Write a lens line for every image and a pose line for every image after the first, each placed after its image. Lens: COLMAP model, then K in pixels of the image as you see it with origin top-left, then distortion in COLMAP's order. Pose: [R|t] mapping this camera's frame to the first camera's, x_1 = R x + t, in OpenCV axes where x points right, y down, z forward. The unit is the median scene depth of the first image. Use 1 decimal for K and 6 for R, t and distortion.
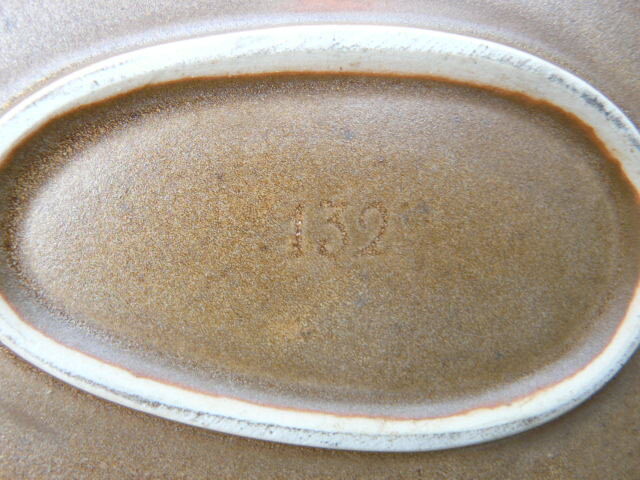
lens RADIAL K [[510.3, 0, 320.8], [0, 510.3, 238.6], [0, 0, 1]] dist [-0.112911, 0.061047]
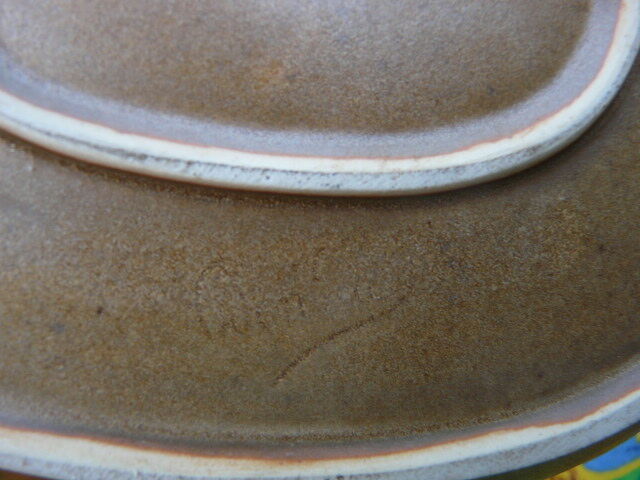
lens RADIAL K [[510.3, 0, 317.1], [0, 510.3, 238.4], [0, 0, 1]] dist [-0.112911, 0.061047]
pose [[0.990836, -0.134423, 0.013218, -0.033292], [0.134344, 0.990912, 0.006740, 0.489984], [-0.014004, -0.004902, 0.999890, 0.036183]]
